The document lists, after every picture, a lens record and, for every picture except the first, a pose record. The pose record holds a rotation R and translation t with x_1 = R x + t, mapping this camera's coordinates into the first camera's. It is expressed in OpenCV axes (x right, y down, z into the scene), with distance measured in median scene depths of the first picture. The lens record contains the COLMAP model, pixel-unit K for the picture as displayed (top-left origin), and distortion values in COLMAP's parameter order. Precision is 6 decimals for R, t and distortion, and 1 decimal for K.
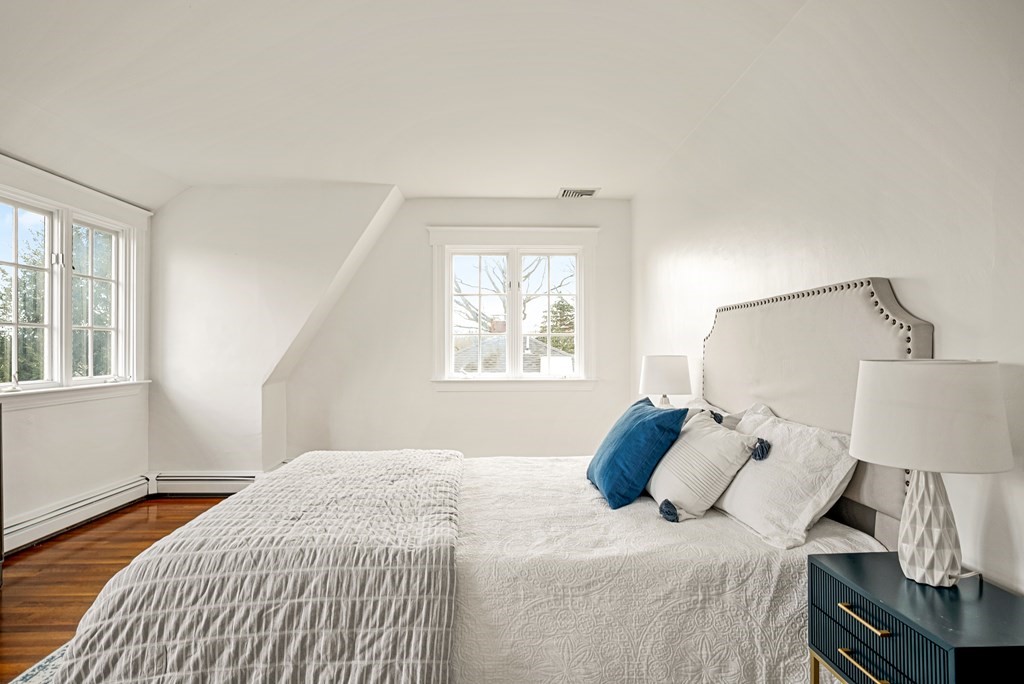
lens RADIAL K [[571.8, 0, 512.0], [0, 571.8, 342.0], [0, 0, 1]] dist [-0.042705, 0.038186]
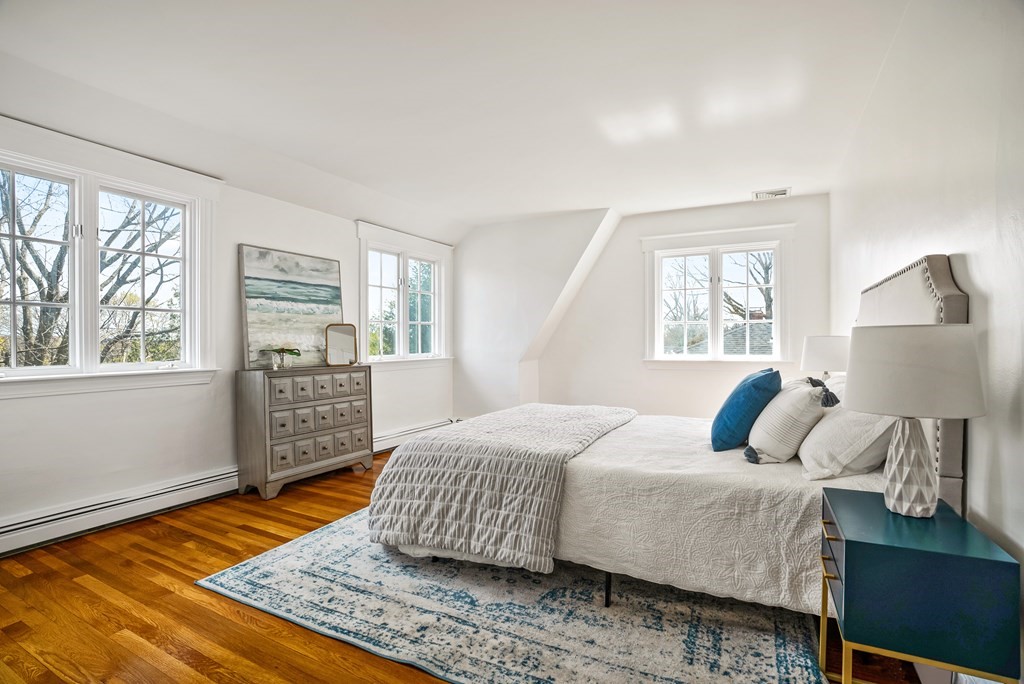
lens RADIAL K [[476.7, 0, 515.9], [0, 476.7, 343.8], [0, 0, 1]] dist [-0.004706, 0.000174]
pose [[0.881261, -0.000662, -0.472629, 0.417549], [0.010402, 0.999784, 0.017996, 0.037144], [0.472515, -0.020775, 0.881077, -0.217721]]
